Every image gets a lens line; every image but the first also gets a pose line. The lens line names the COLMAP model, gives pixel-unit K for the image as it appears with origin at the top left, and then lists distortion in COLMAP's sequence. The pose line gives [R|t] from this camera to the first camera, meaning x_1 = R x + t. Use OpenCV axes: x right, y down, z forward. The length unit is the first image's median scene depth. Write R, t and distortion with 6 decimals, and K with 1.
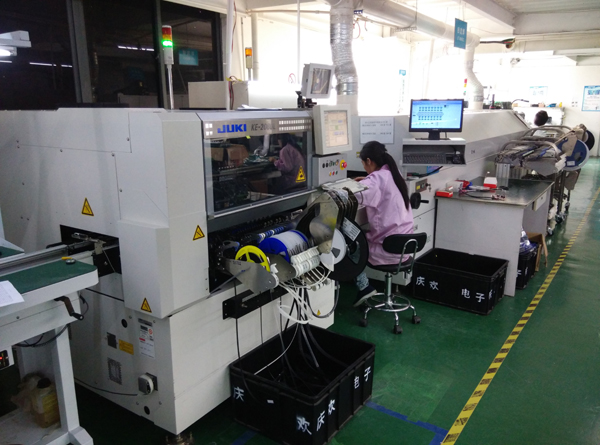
lens RADIAL K [[492.2, 0, 300.0], [0, 492.2, 222.5], [0, 0, 1]] dist [0.097974, -0.122205]
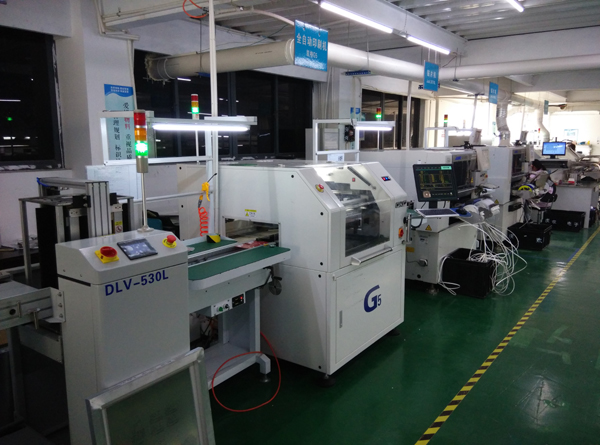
lens RADIAL K [[492.2, 0, 300.0], [0, 492.2, 222.5], [0, 0, 1]] dist [0.097974, -0.122205]
pose [[0.999712, 0.001646, -0.023923, -0.854206], [-0.003337, 0.997483, -0.070825, 0.300344], [0.023746, 0.070884, 0.997202, -1.344354]]
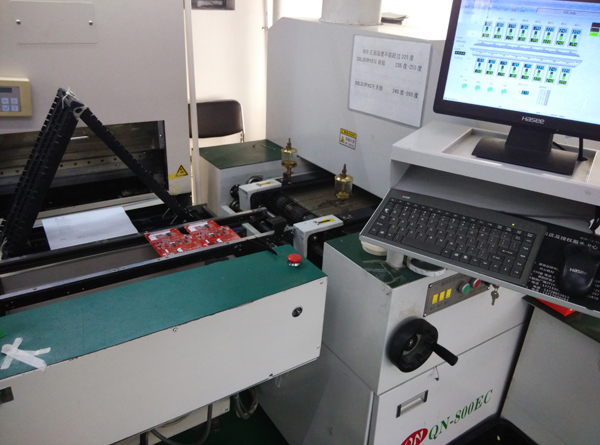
lens RADIAL K [[492.2, 0, 300.0], [0, 492.2, 222.5], [0, 0, 1]] dist [0.097974, -0.122205]
pose [[0.928441, 0.212196, -0.304910, 0.246626], [-0.147547, 0.963923, 0.221546, -0.173103], [0.340921, -0.160704, 0.926254, 0.707260]]
